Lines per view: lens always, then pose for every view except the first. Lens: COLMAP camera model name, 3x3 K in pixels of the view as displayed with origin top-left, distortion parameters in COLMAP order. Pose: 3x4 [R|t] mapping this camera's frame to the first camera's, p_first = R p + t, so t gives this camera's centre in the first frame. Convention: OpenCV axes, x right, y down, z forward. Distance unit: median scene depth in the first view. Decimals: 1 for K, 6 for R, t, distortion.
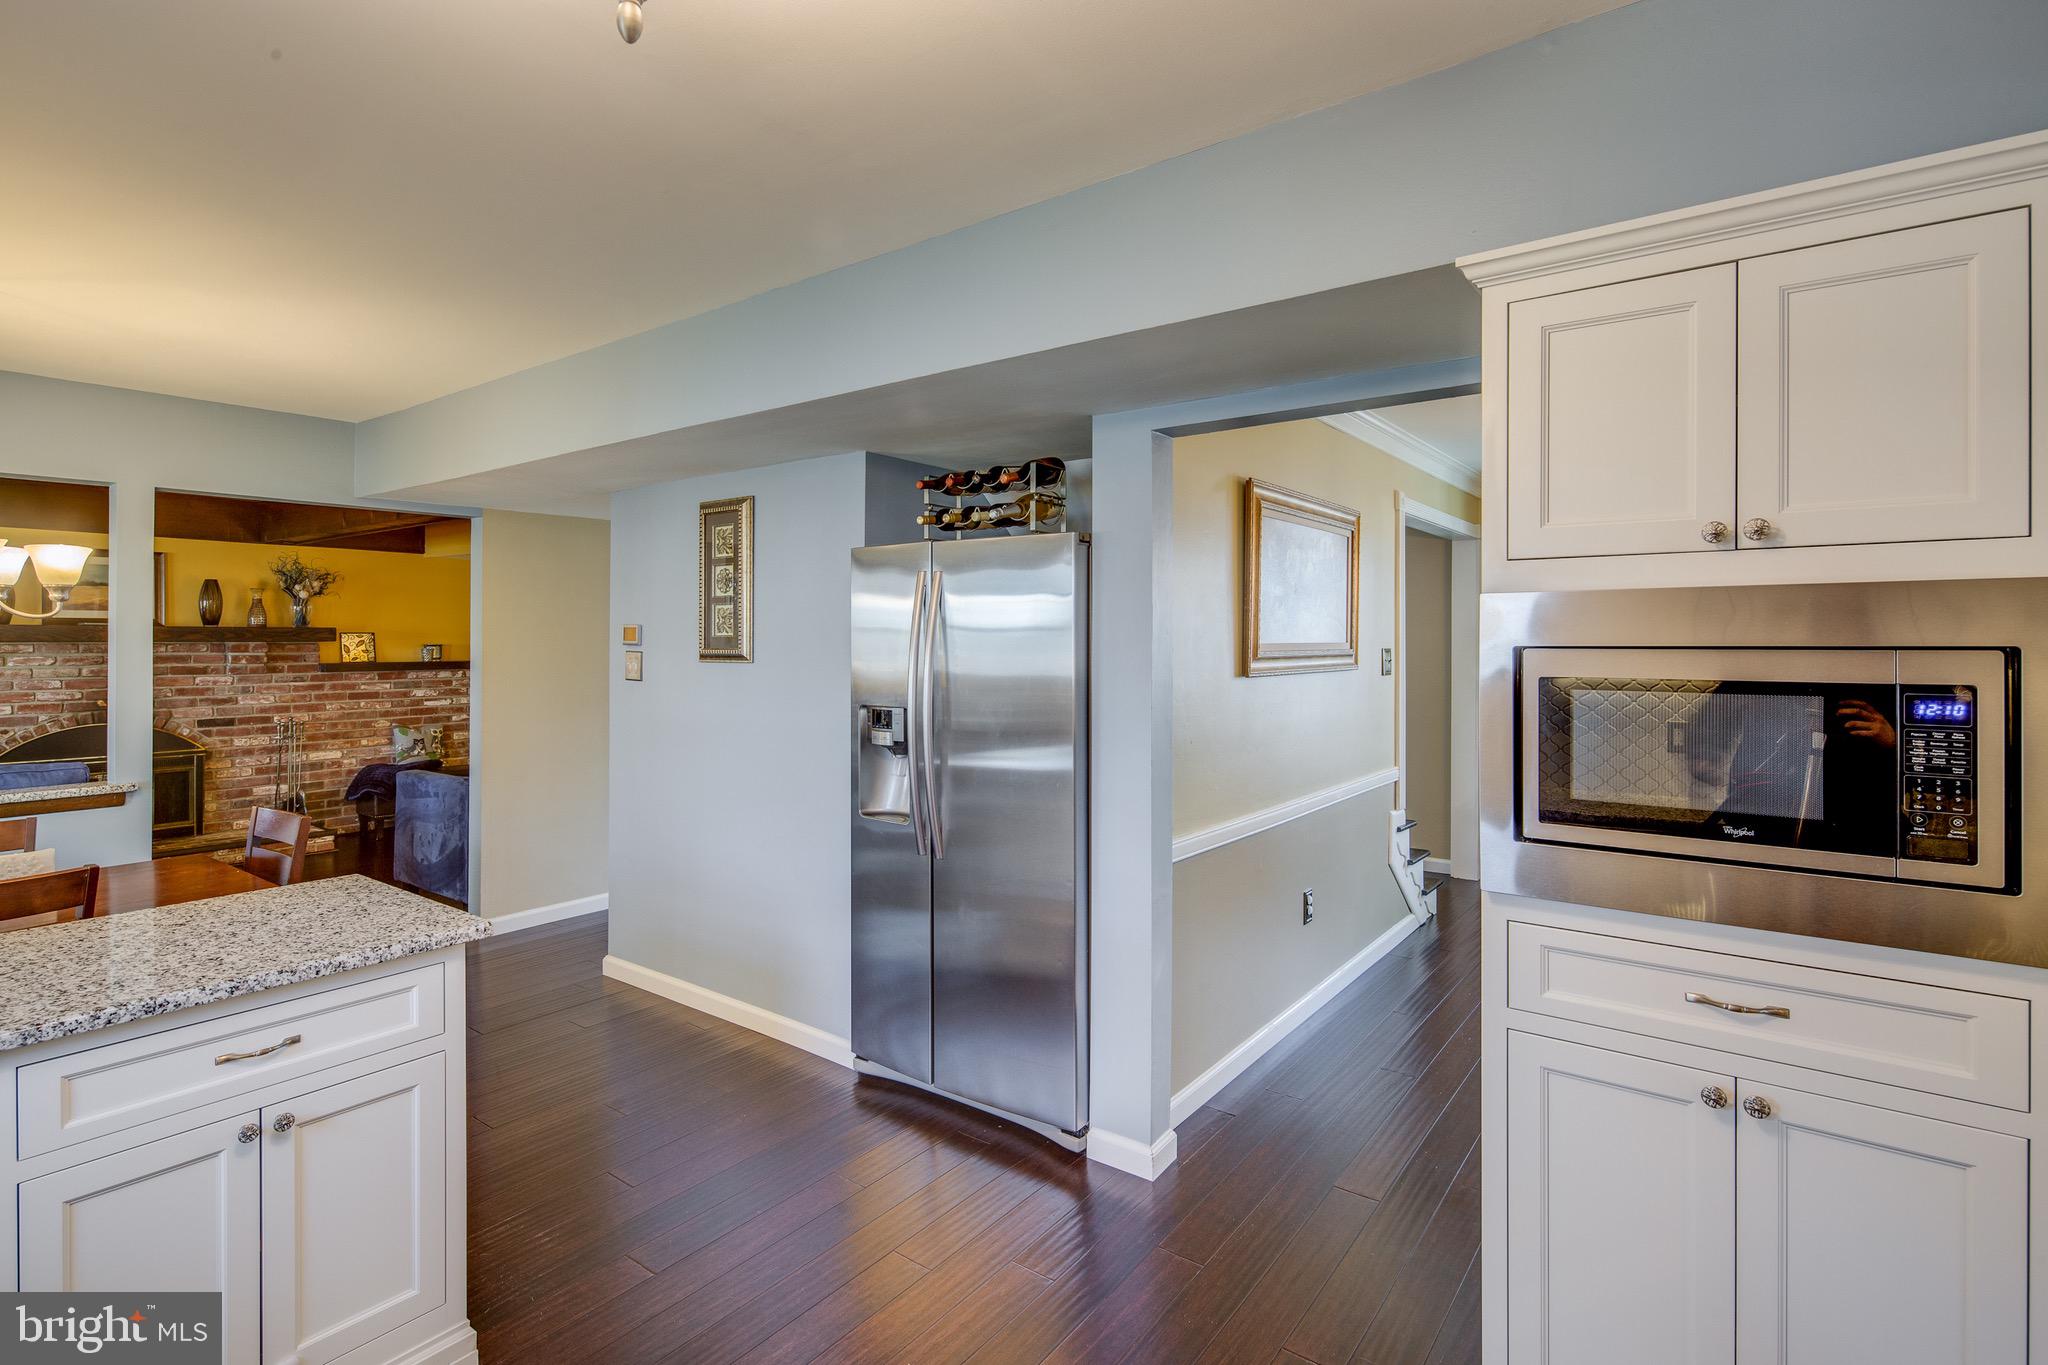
lens RADIAL K [[989.1, 0, 1016.3], [0, 989.1, 640.9], [0, 0, 1]] dist [0.001447, -0.002056]
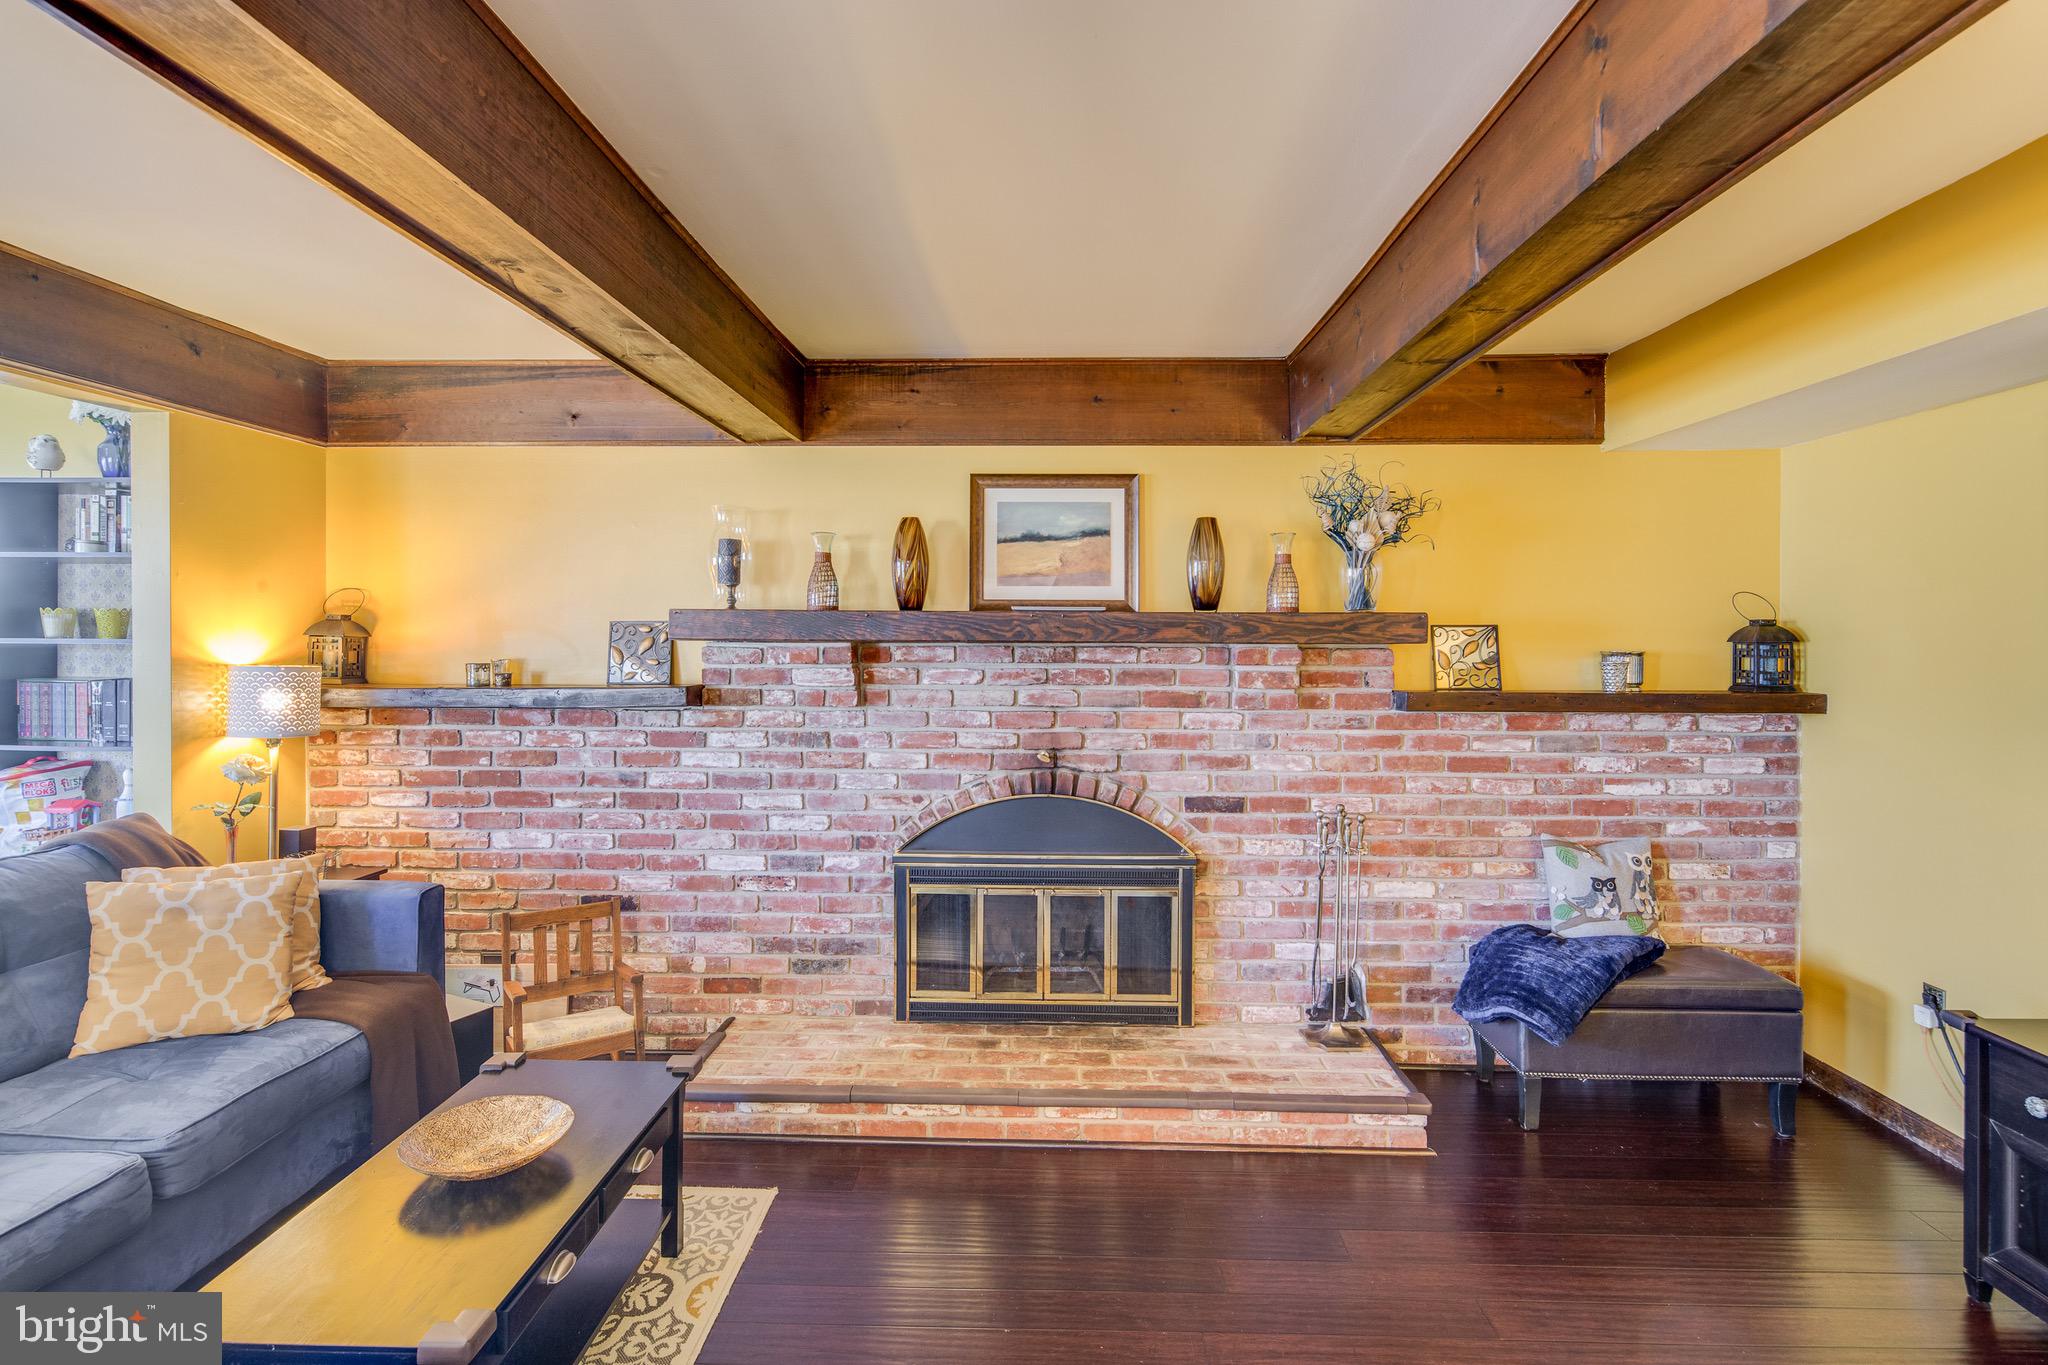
lens RADIAL K [[989.1, 0, 1014.8], [0, 989.1, 649.6], [0, 0, 1]] dist [0.001447, -0.002056]
pose [[0.580914, 0.001307, -0.813964, -0.446816], [-0.005012, 0.999985, -0.001971, 0.005255], [0.813949, 0.005224, 0.580913, 0.608427]]
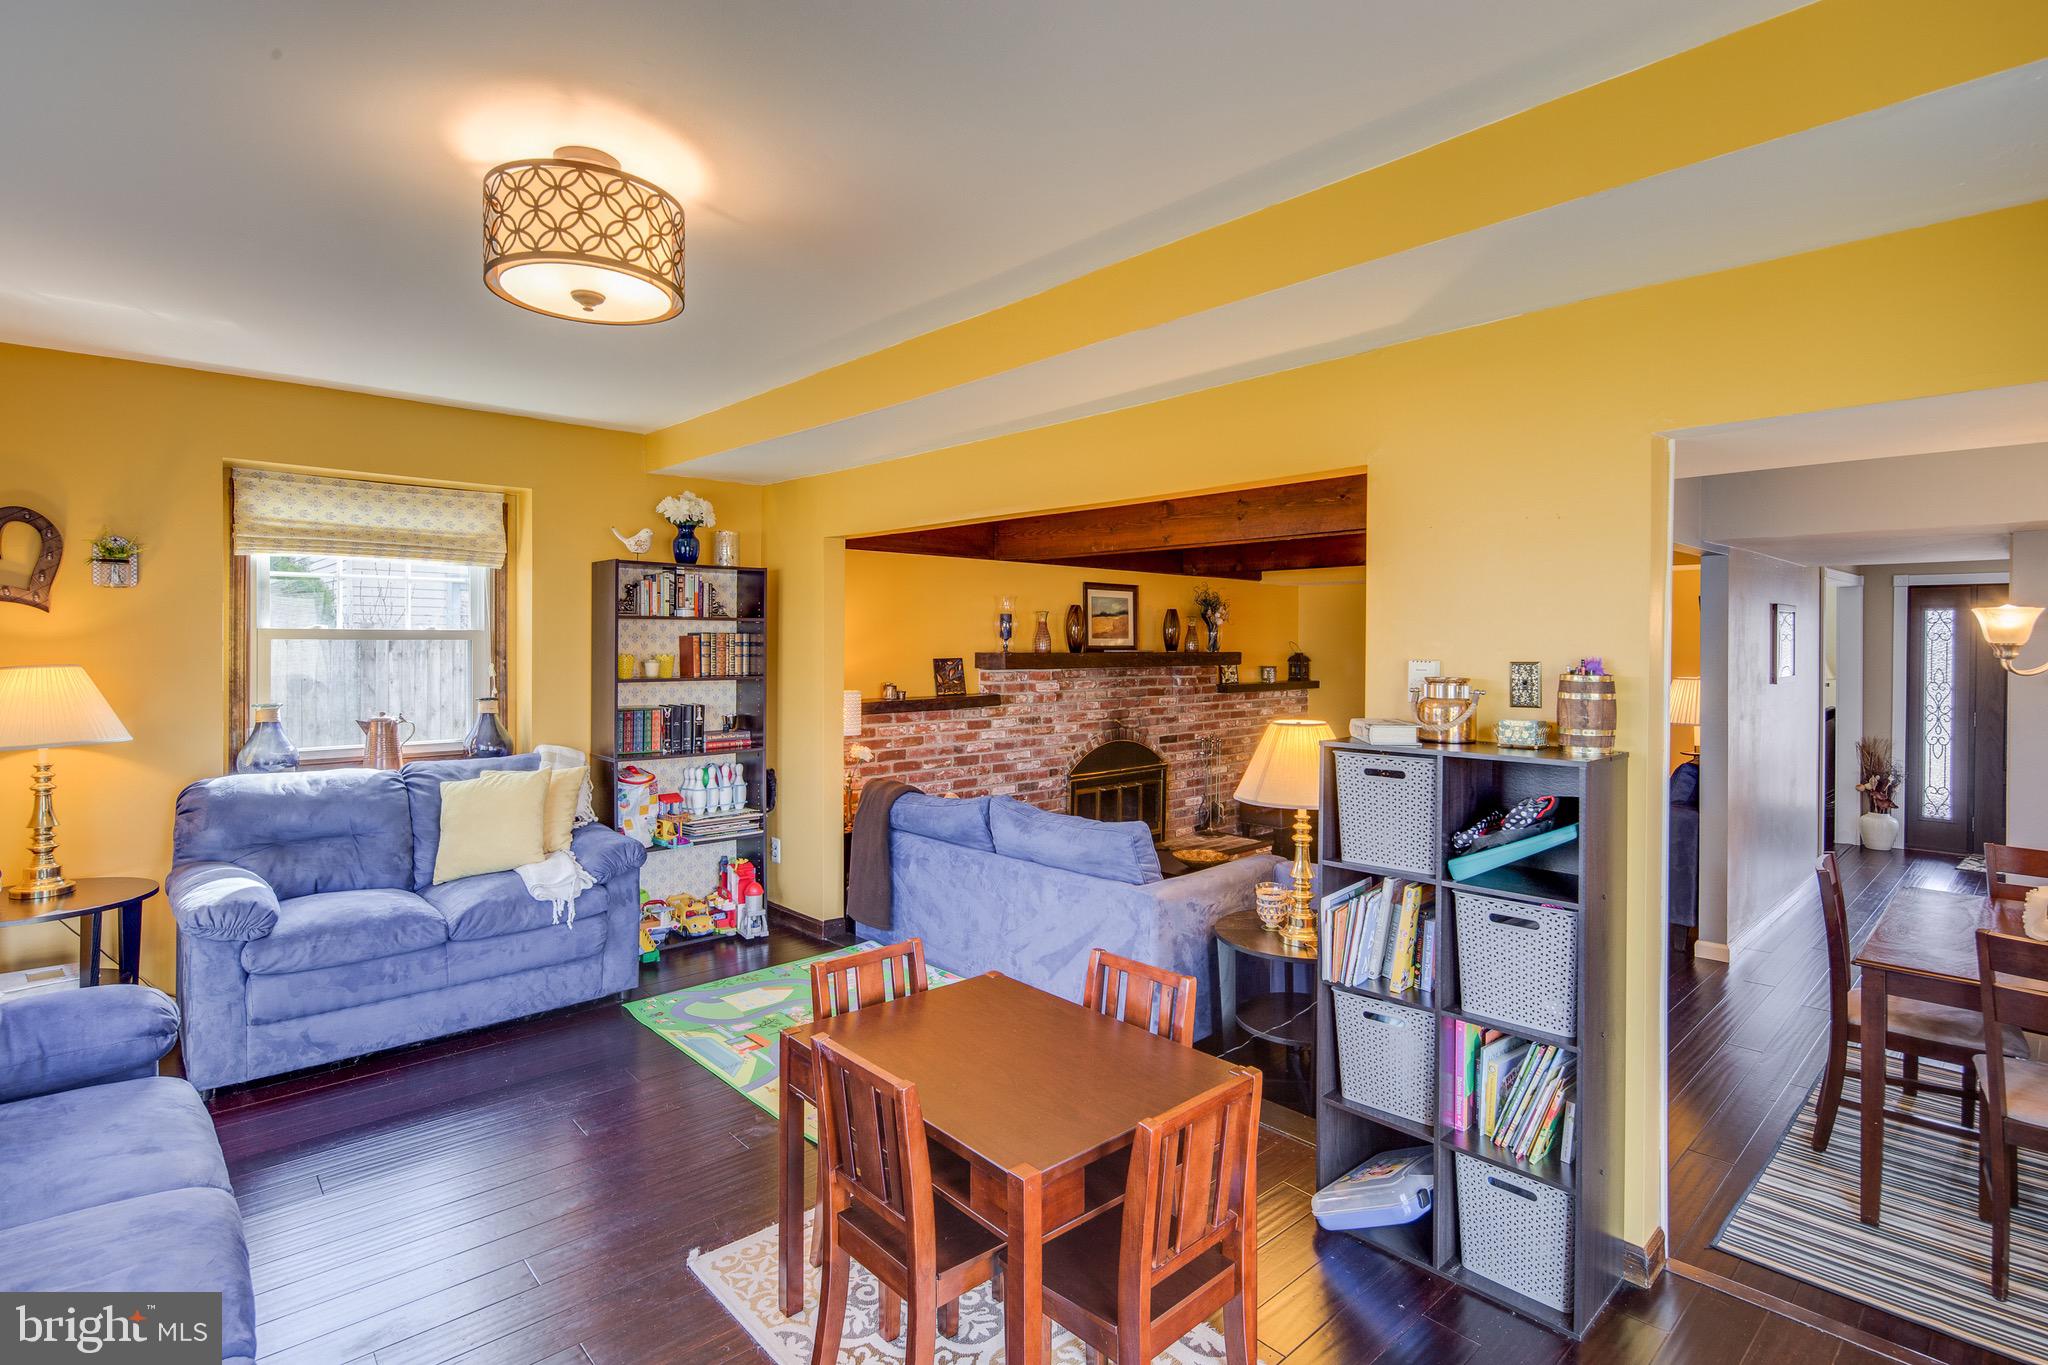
lens RADIAL K [[989.1, 0, 1028.5], [0, 989.1, 671.2], [0, 0, 1]] dist [0.001447, -0.002056]
pose [[0.986437, -0.002617, -0.164121, -0.761333], [0.005591, 0.999828, 0.017661, -0.013058], [0.164047, -0.018339, 0.986282, -0.106624]]
